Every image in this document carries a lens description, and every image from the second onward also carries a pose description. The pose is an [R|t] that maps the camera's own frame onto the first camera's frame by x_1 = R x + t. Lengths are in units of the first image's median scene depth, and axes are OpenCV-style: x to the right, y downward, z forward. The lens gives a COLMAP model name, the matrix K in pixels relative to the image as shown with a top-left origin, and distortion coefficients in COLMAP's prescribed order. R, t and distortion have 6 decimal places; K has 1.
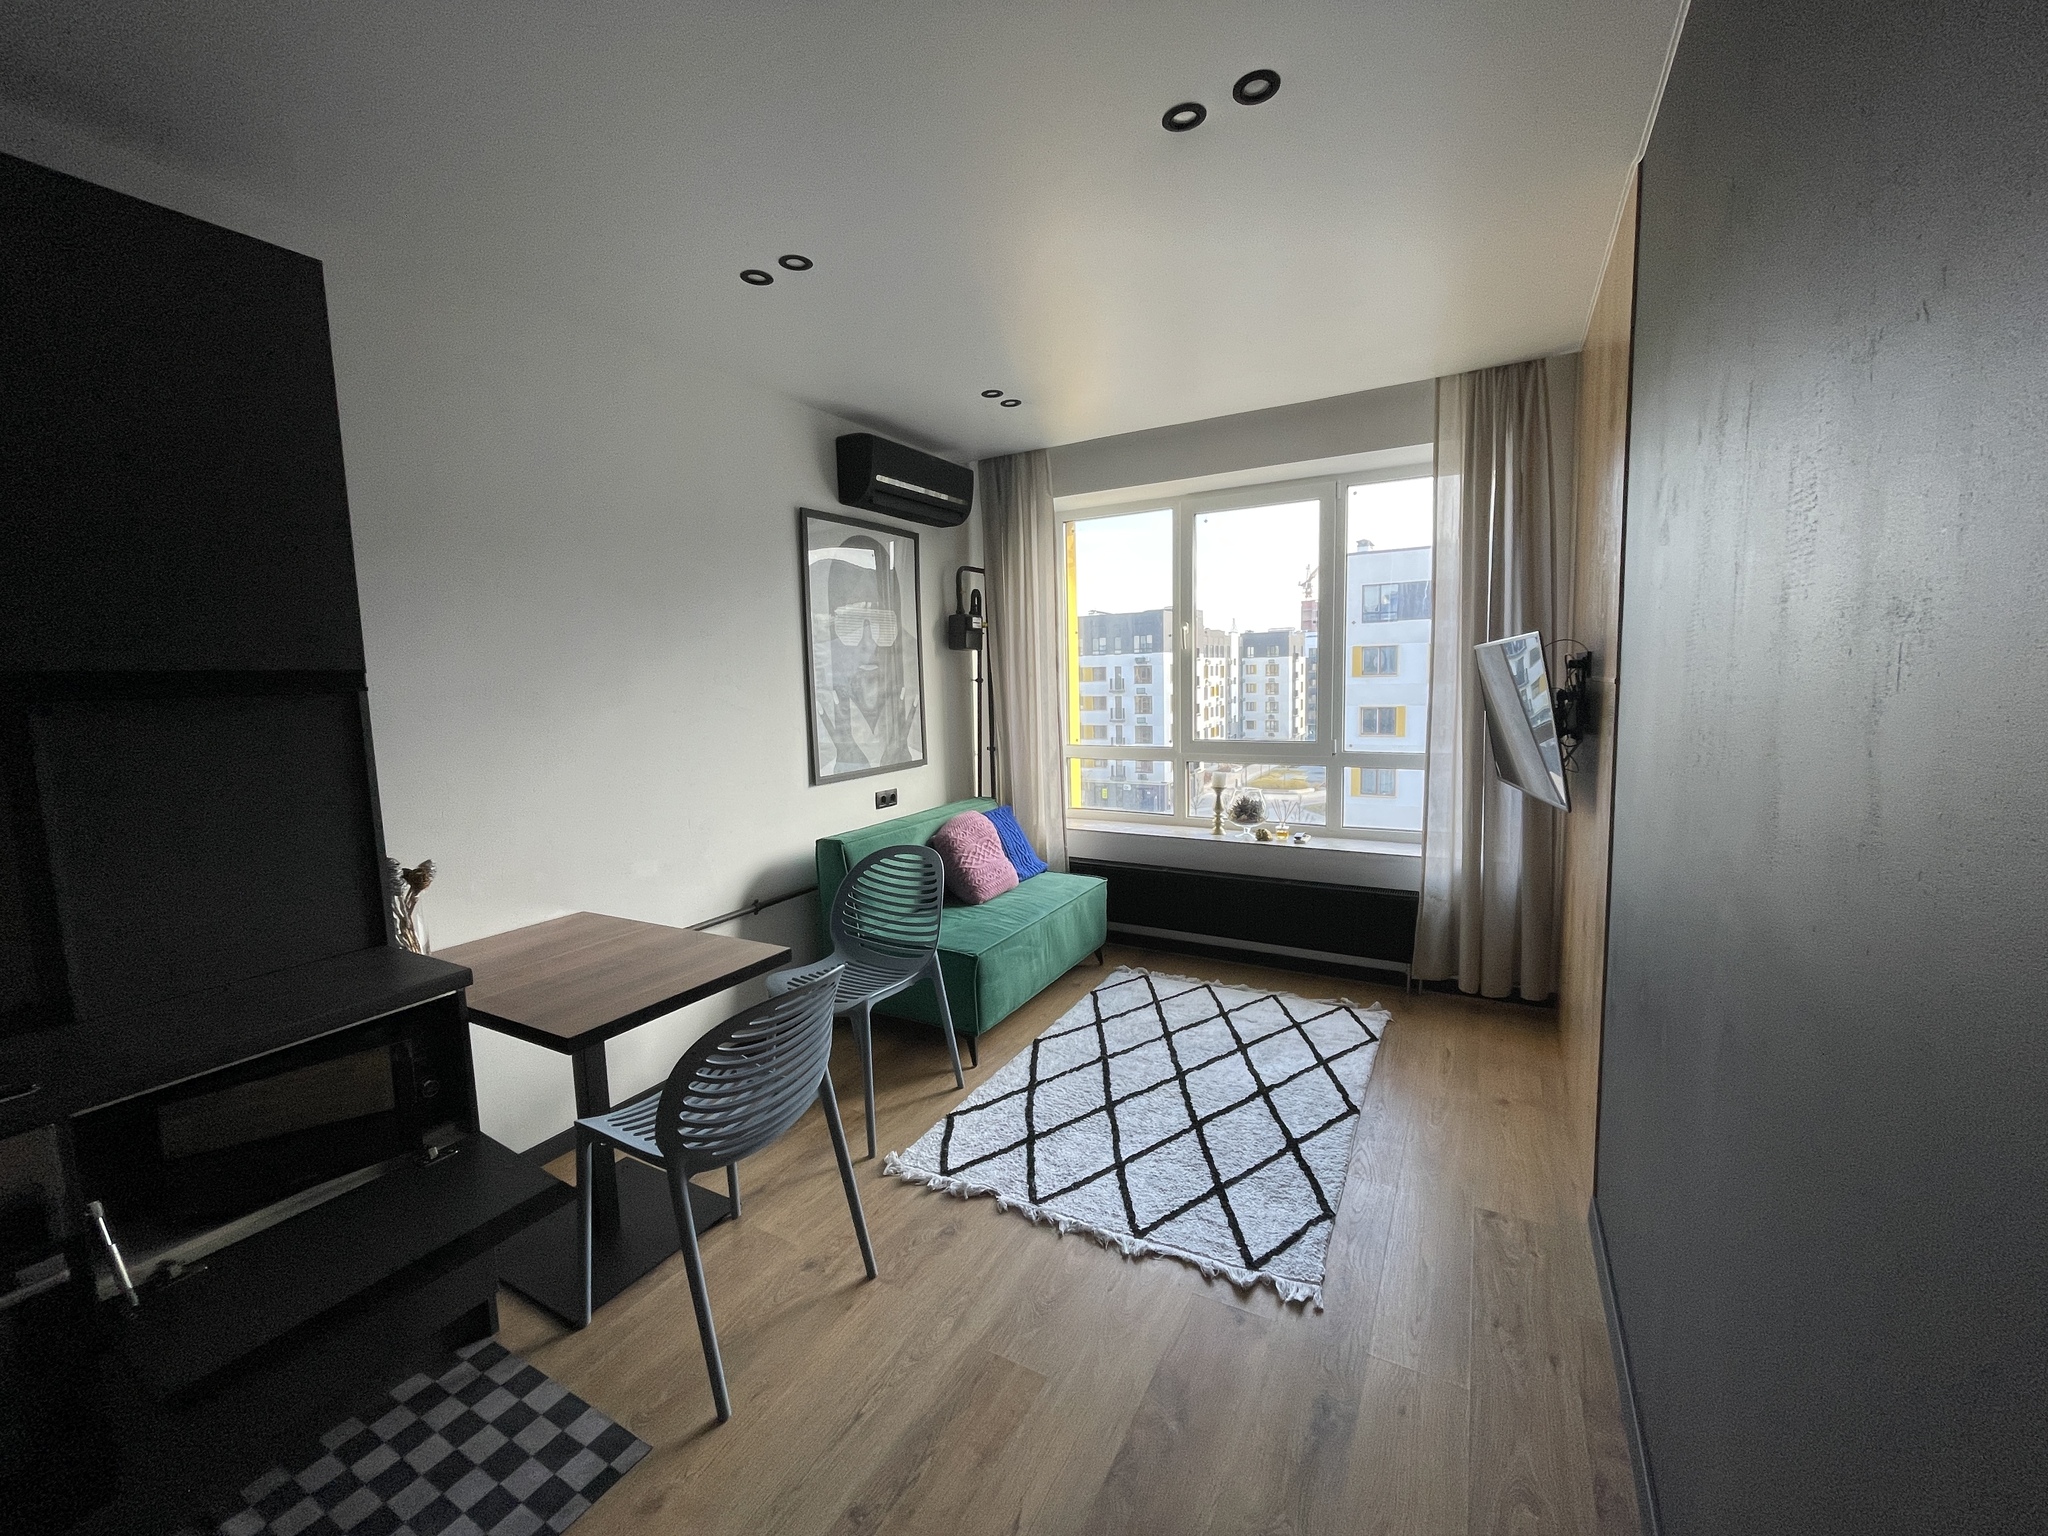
lens RADIAL K [[829.9, 0, 1014.2], [0, 829.9, 758.7], [0, 0, 1]] dist [0.000580, -0.000990]
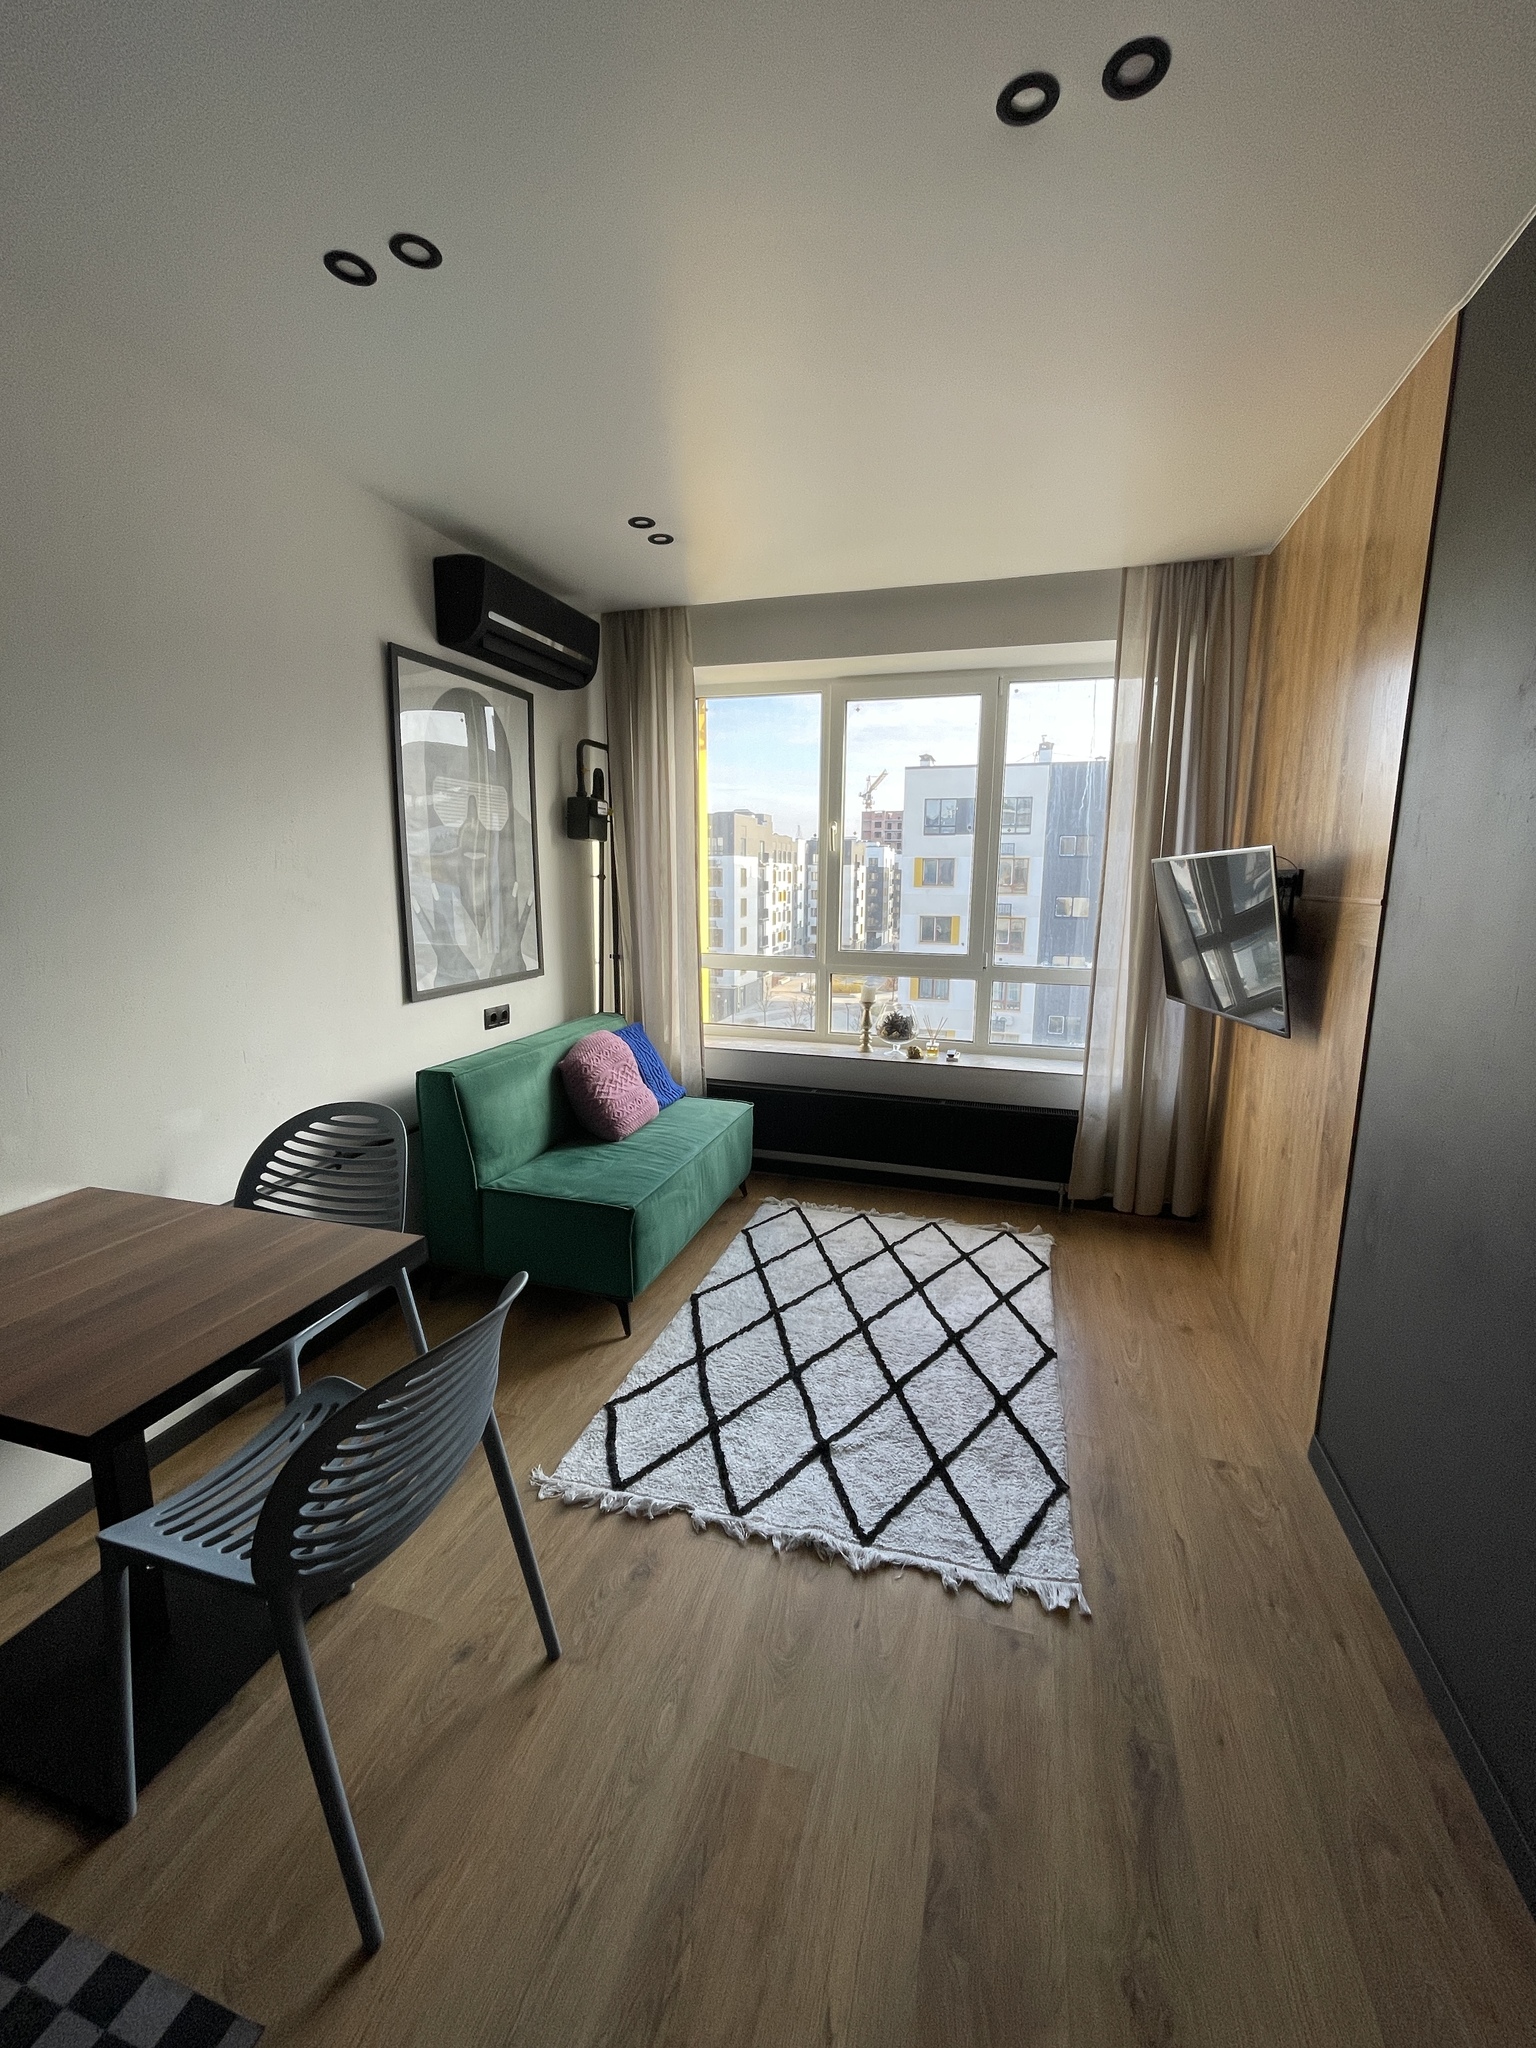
lens RADIAL K [[829.9, 0, 773.3], [0, 829.9, 1015.0], [0, 0, 1]] dist [0.000580, -0.000990]
pose [[0.973118, -0.002509, 0.230295, -0.094185], [-0.012394, 0.997921, 0.063242, -0.011301], [-0.229975, -0.064396, 0.971064, 0.157208]]
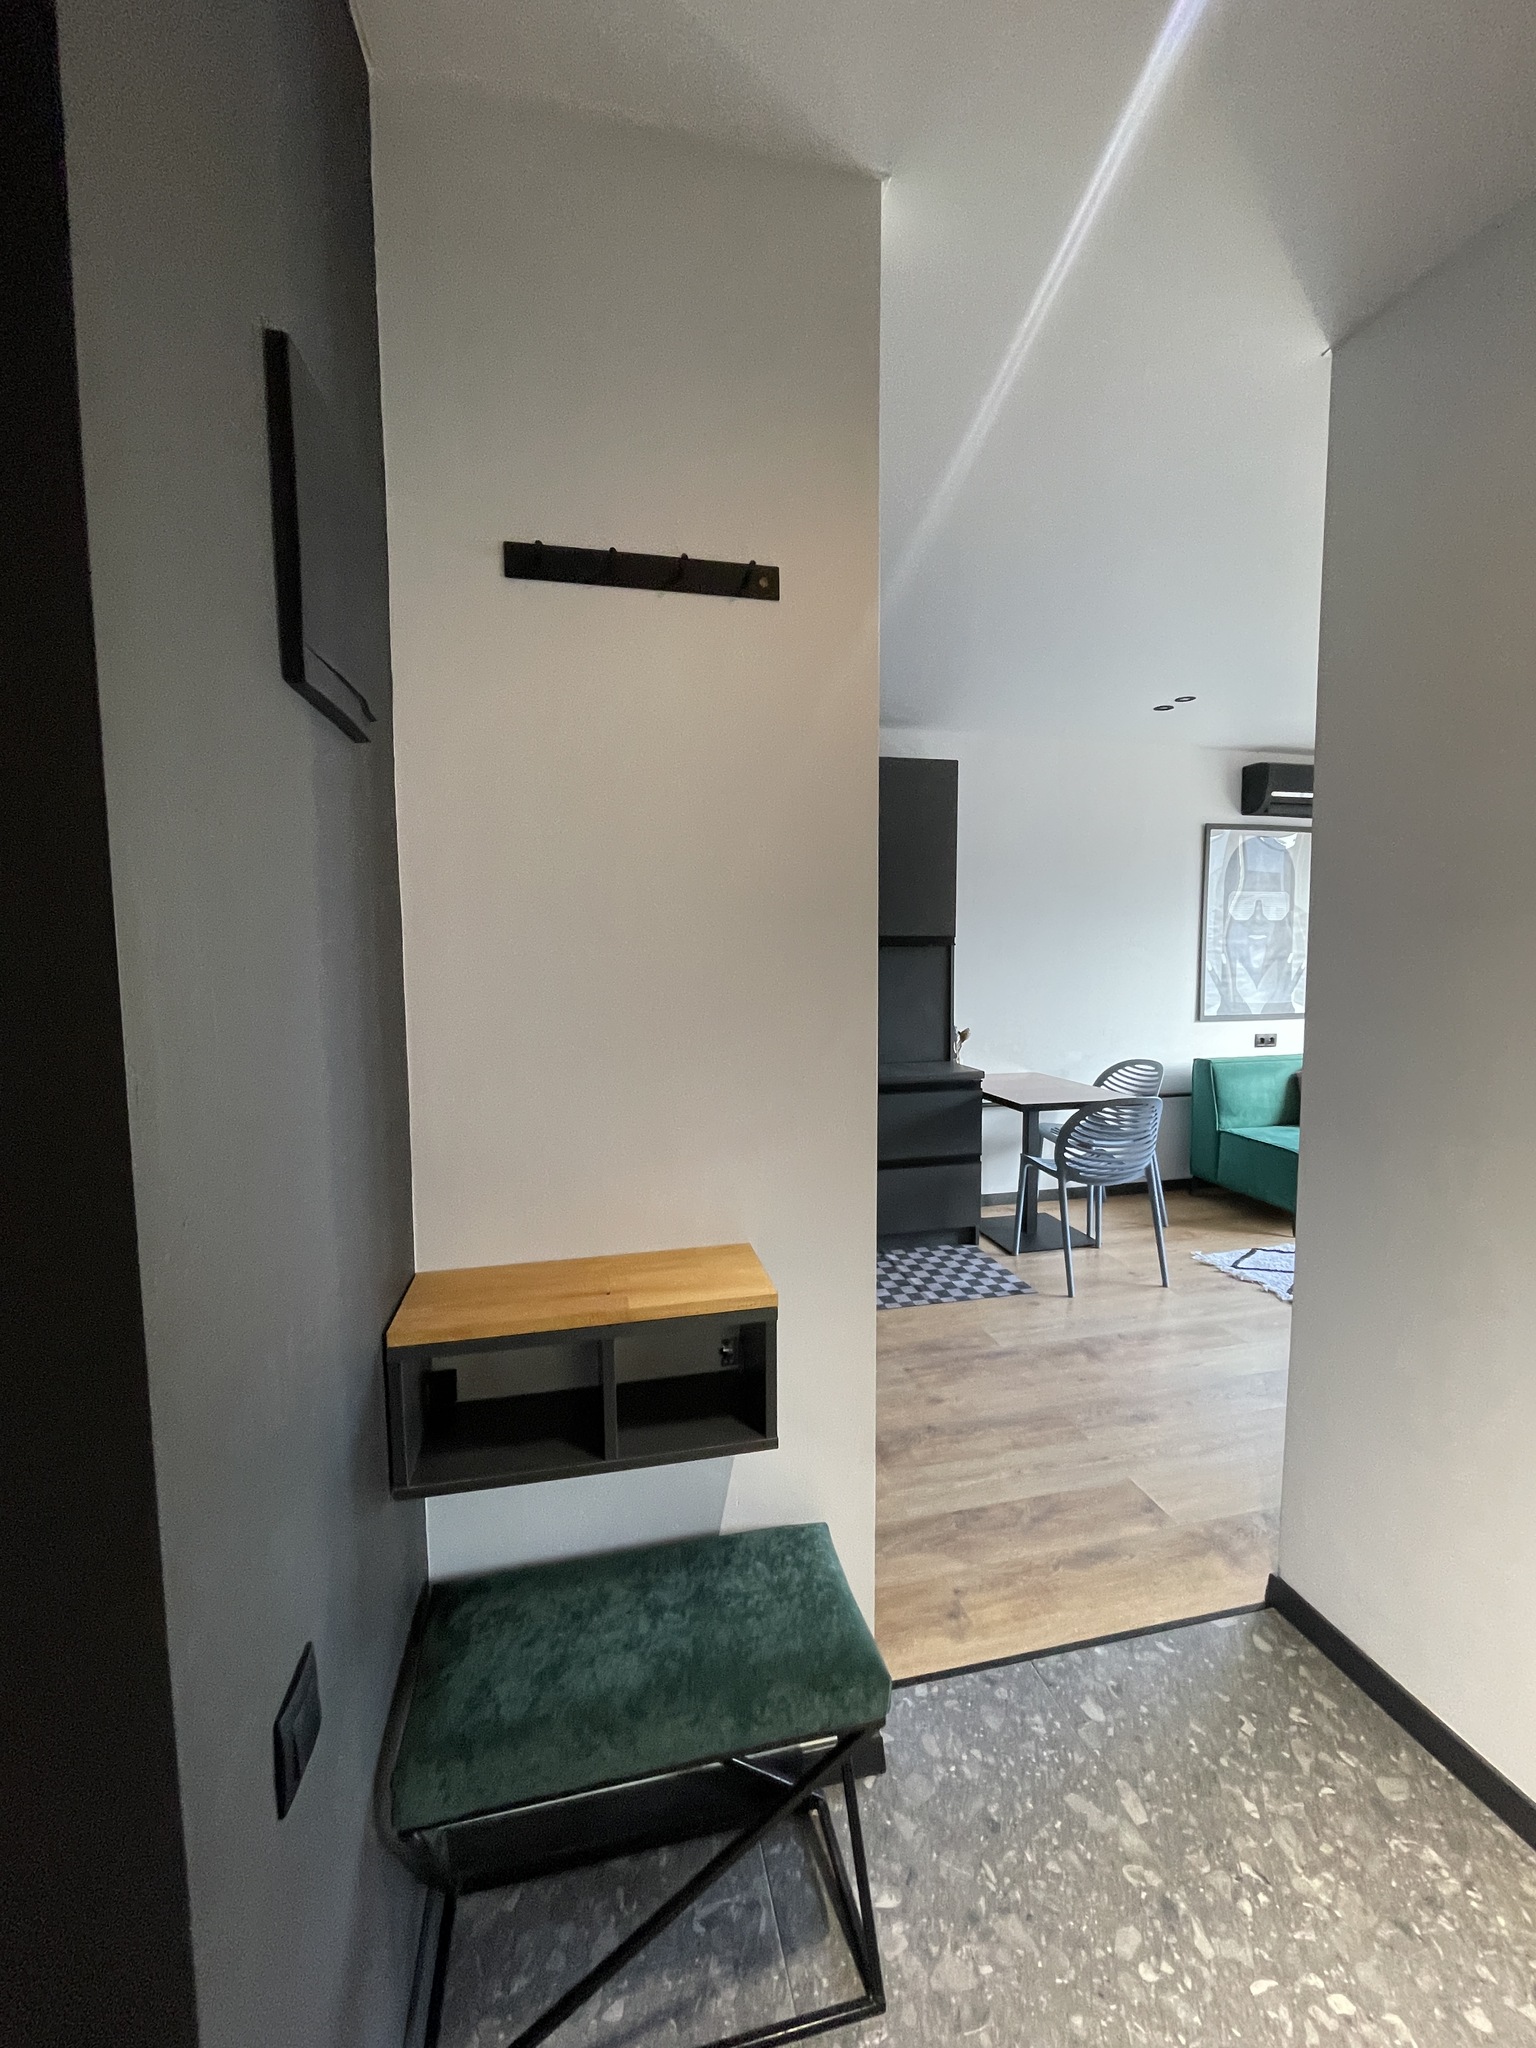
lens RADIAL K [[815.8, 0, 768.0], [0, 815.8, 1024.0], [0, 0, 1]] dist [-0.029251, -0.000030]
pose [[0.675063, 0.083880, -0.732976, 0.291579], [-0.085476, 0.995717, 0.035225, 0.055829], [0.732792, 0.038873, 0.679341, -0.493933]]
